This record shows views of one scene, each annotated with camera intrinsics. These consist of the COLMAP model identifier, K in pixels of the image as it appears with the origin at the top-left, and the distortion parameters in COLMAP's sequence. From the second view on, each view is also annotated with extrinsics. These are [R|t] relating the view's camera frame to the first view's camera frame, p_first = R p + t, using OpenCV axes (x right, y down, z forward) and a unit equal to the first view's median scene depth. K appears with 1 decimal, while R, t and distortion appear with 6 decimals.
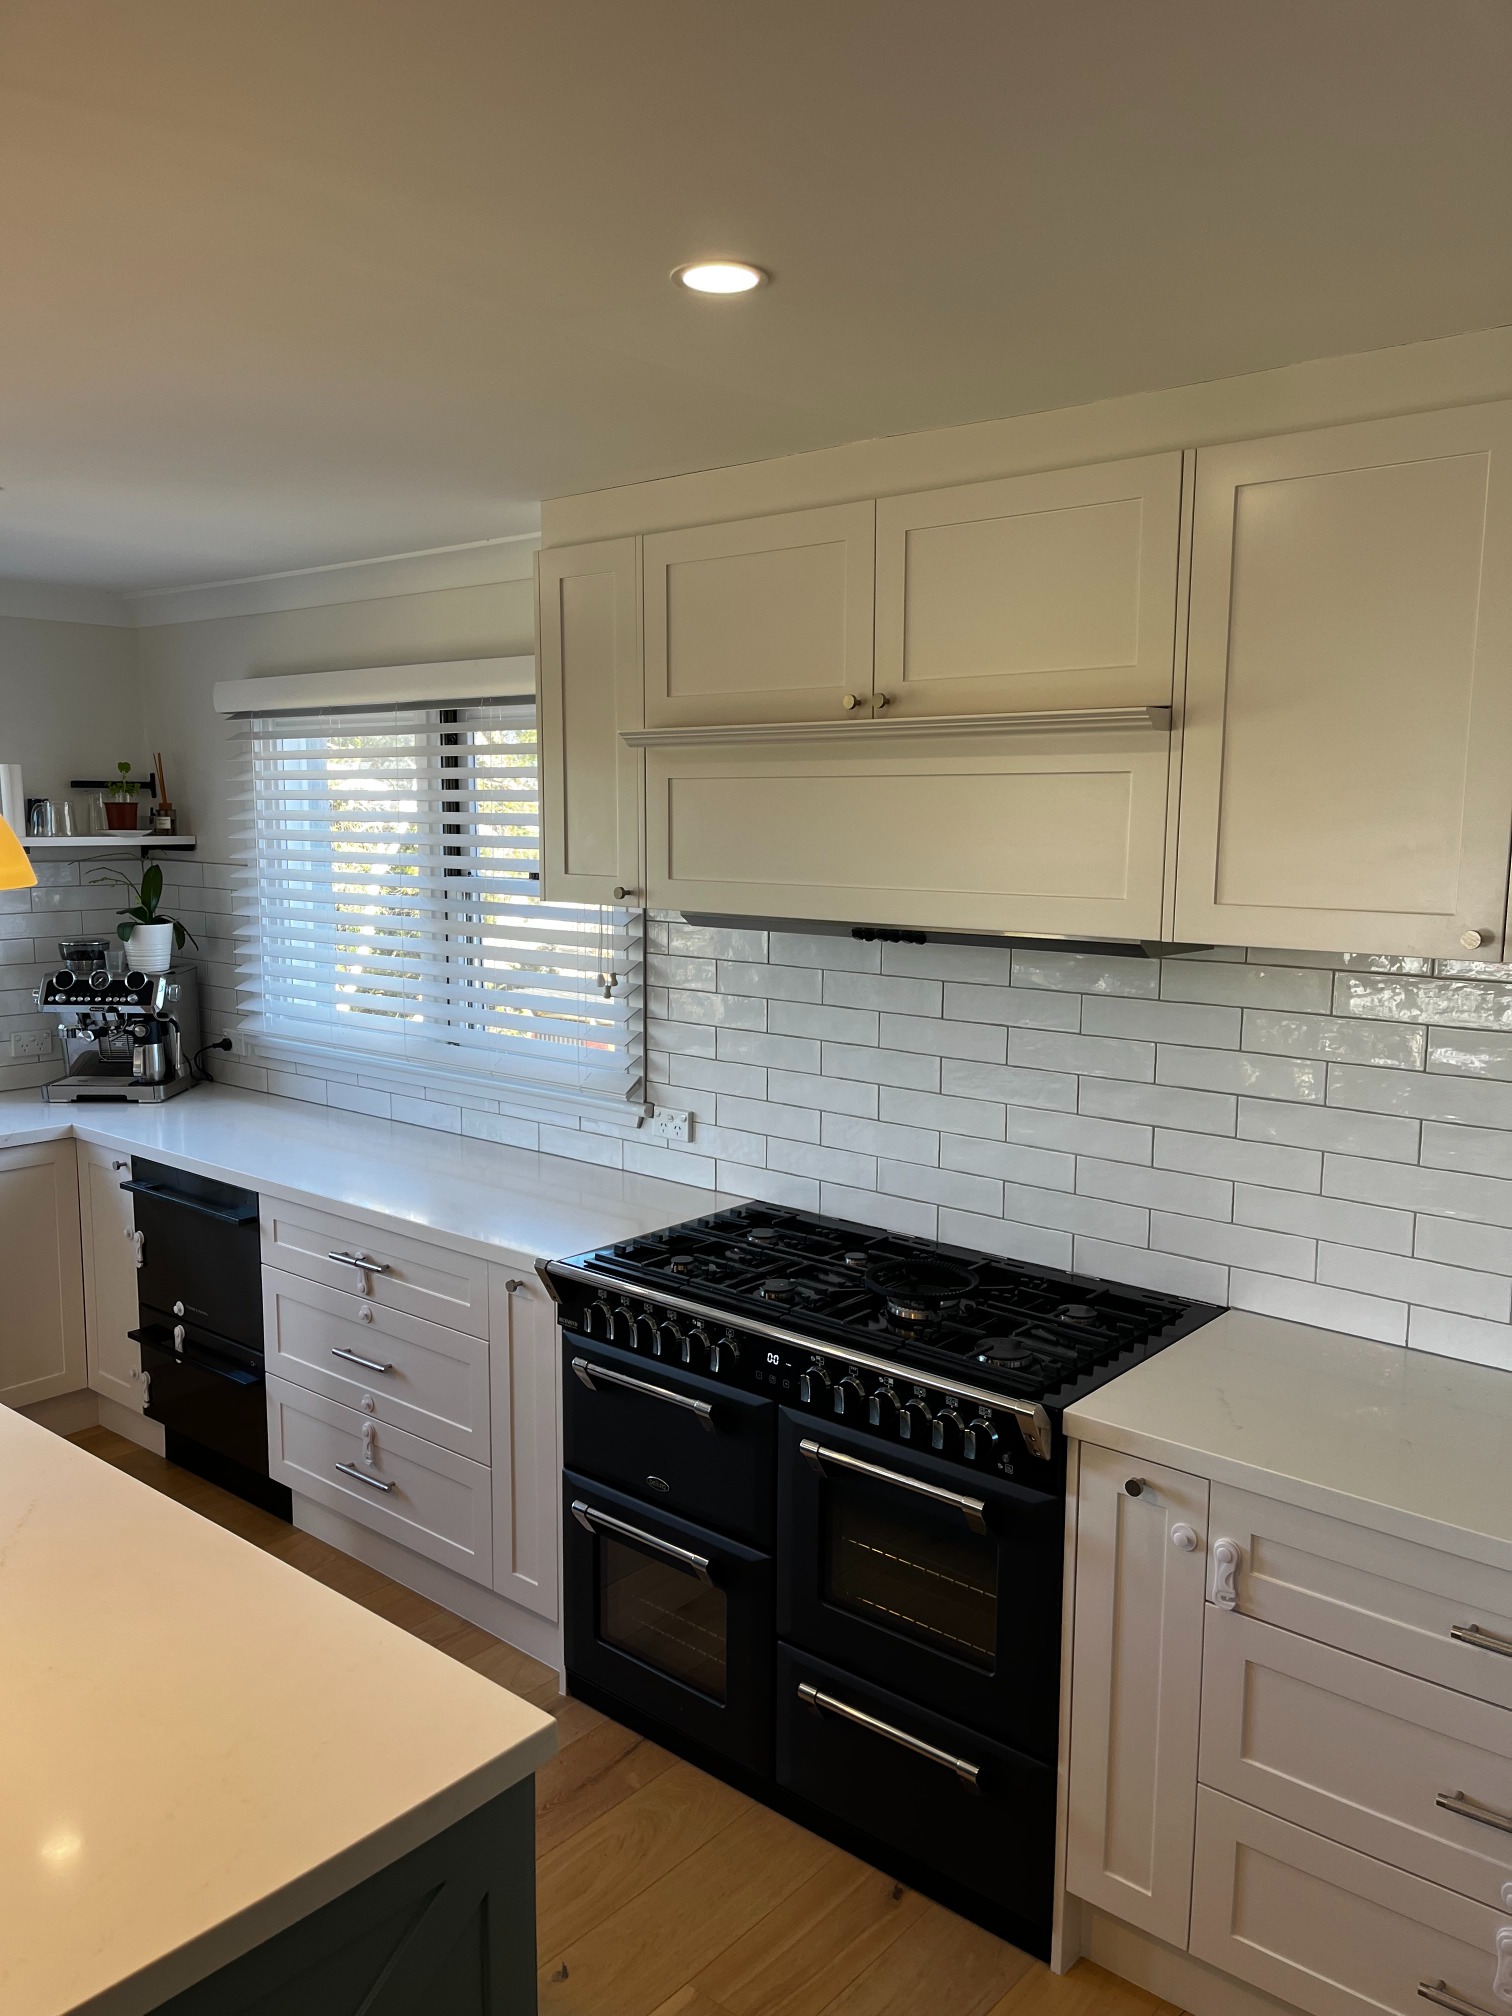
lens RADIAL K [[1527.6, 0, 761.9], [0, 1527.6, 1012.7], [0, 0, 1]] dist [0.040922, -0.032262]
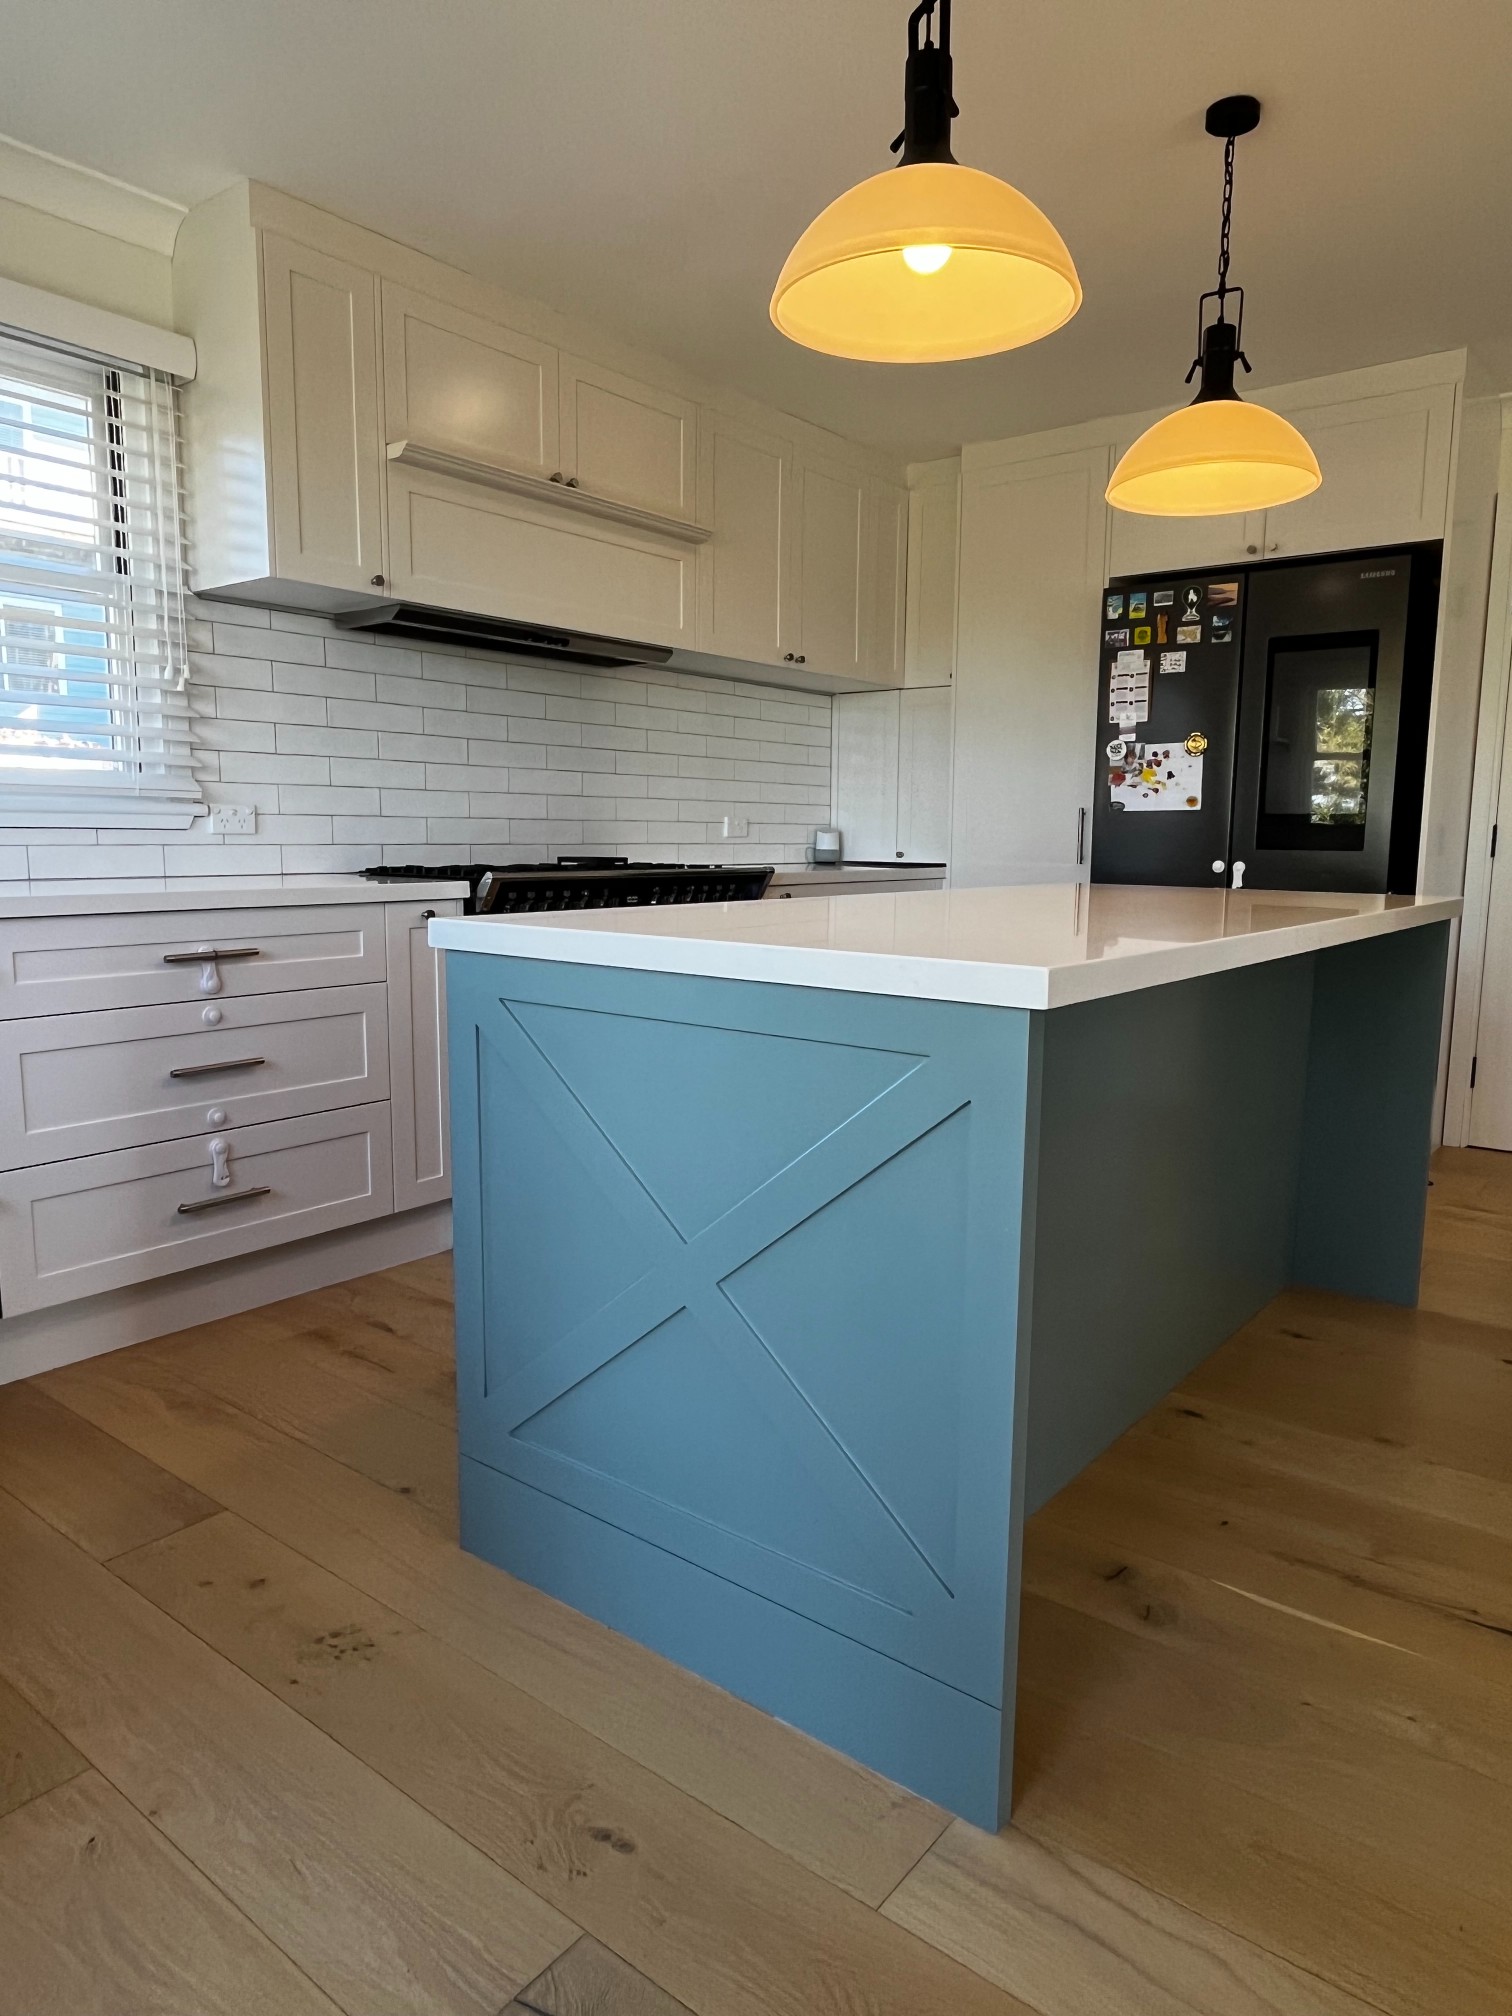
lens RADIAL K [[1278.7, 0, 769.5], [0, 1278.7, 1015.8], [0, 0, 1]] dist [-0.002192, -0.001945]
pose [[-0.041477, -0.149908, 0.987830, -0.791365], [0.120478, 0.980716, 0.153887, 0.094303], [-0.991849, 0.125395, -0.022617, 0.543177]]
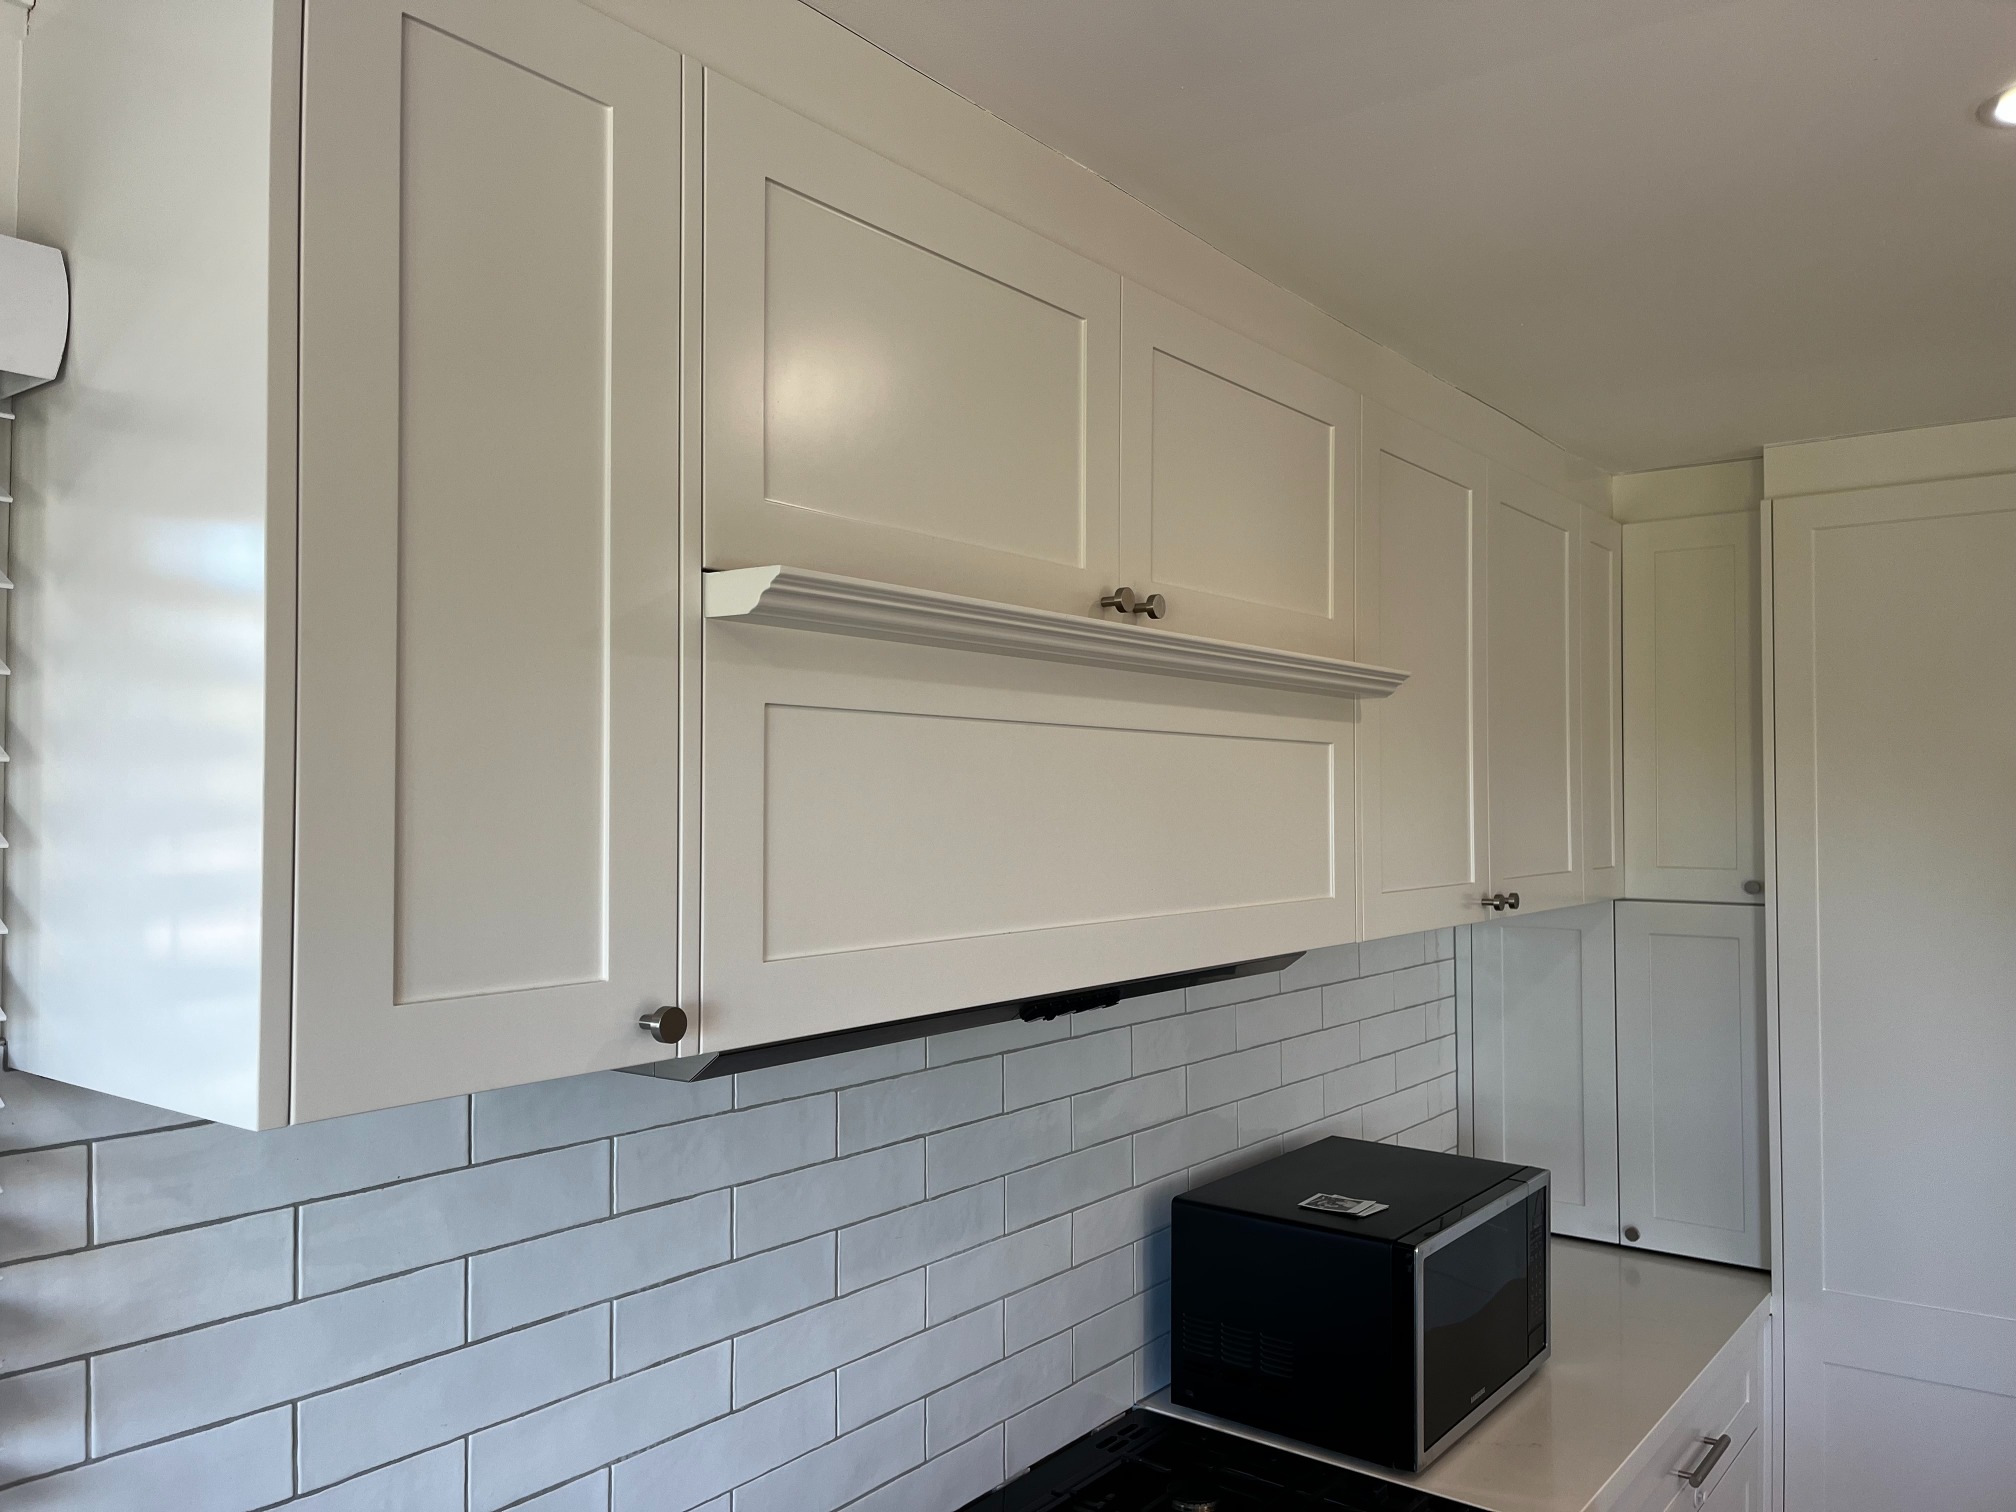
lens RADIAL K [[1527.6, 0, 1006.6], [0, 1527.6, 770.9], [0, 0, 1]] dist [0.040922, -0.032262]
pose [[-0.050487, 0.013897, 0.998628, -0.309329], [0.129175, 0.991595, -0.007269, -0.086589], [-0.990336, 0.128631, -0.051858, 0.662136]]
